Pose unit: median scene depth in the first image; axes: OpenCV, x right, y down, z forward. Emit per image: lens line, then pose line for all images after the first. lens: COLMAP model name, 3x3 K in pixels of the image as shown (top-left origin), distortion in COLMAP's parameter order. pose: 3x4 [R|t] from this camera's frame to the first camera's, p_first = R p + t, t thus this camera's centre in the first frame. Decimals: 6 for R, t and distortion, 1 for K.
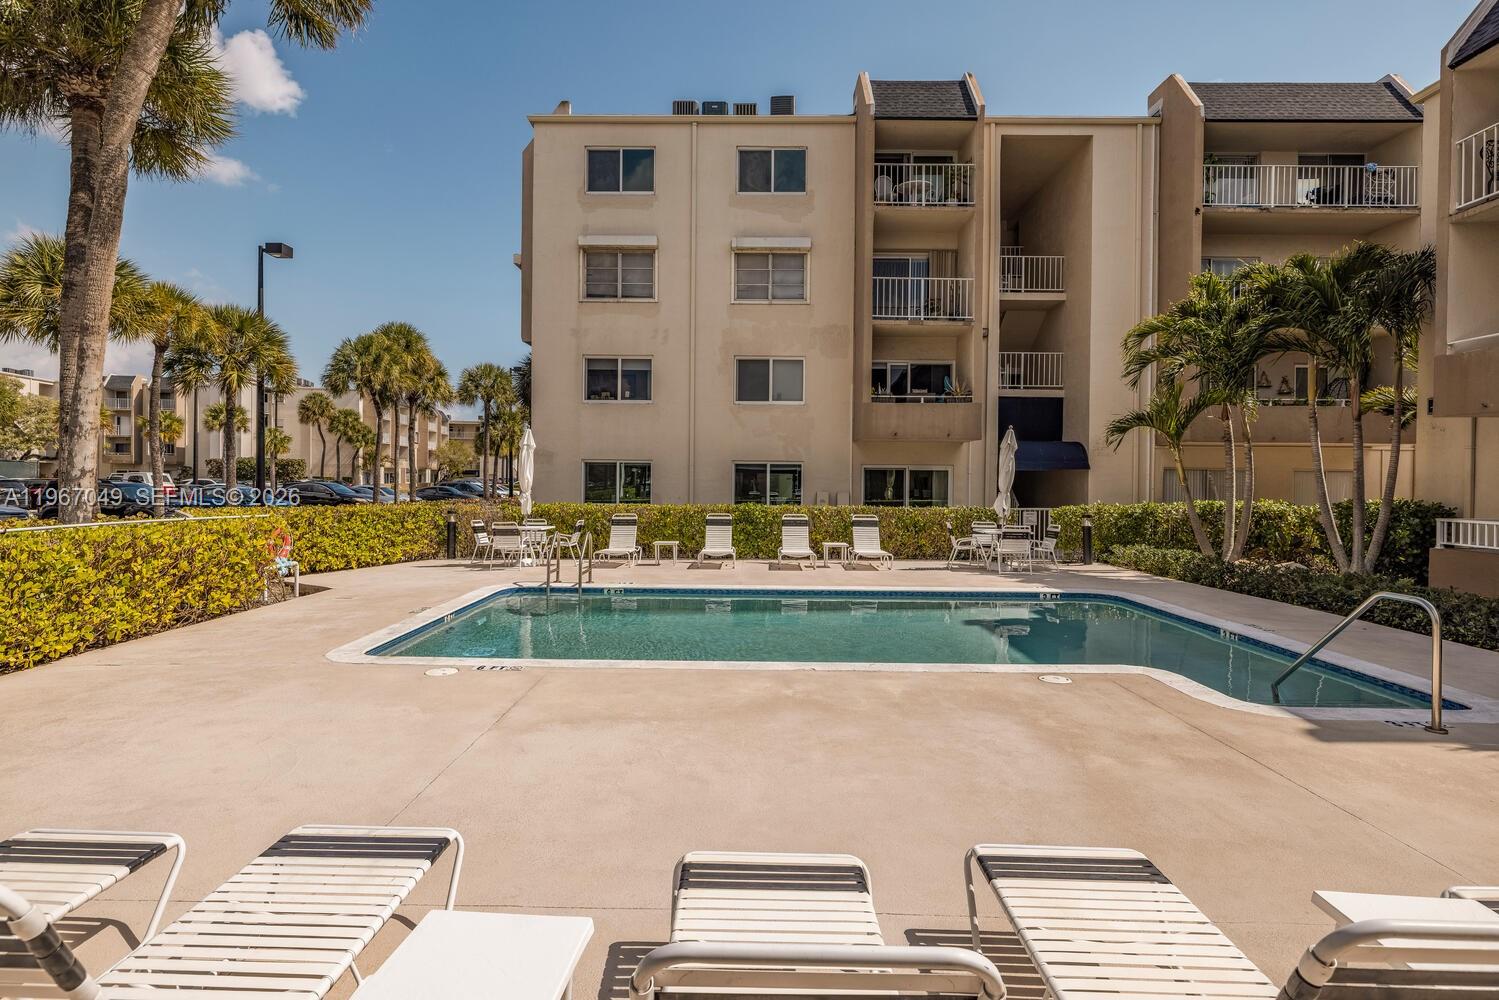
lens RADIAL K [[737.1, 0, 748.7], [0, 737.1, 492.3], [0, 0, 1]] dist [-0.001306, -0.001578]
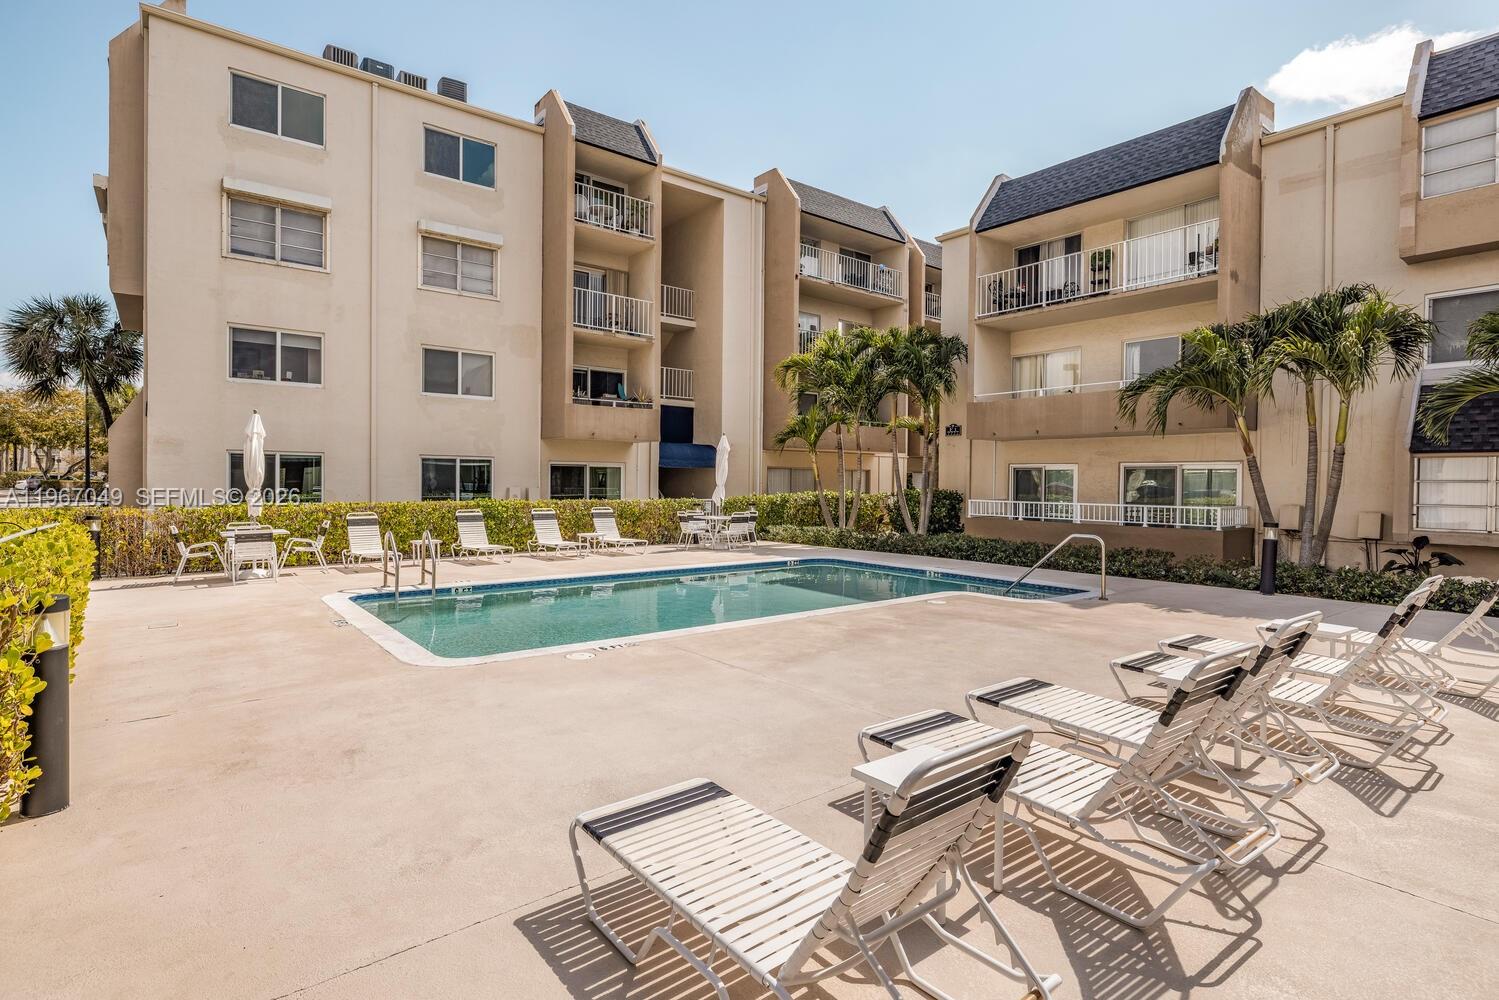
lens RADIAL K [[737.1, 0, 753.3], [0, 737.1, 489.4], [0, 0, 1]] dist [-0.001306, -0.001578]
pose [[0.779932, -0.009835, 0.625787, -0.280439], [0.008794, 0.999950, 0.004755, 0.000195], [-0.625802, 0.001794, 0.779980, -0.001614]]
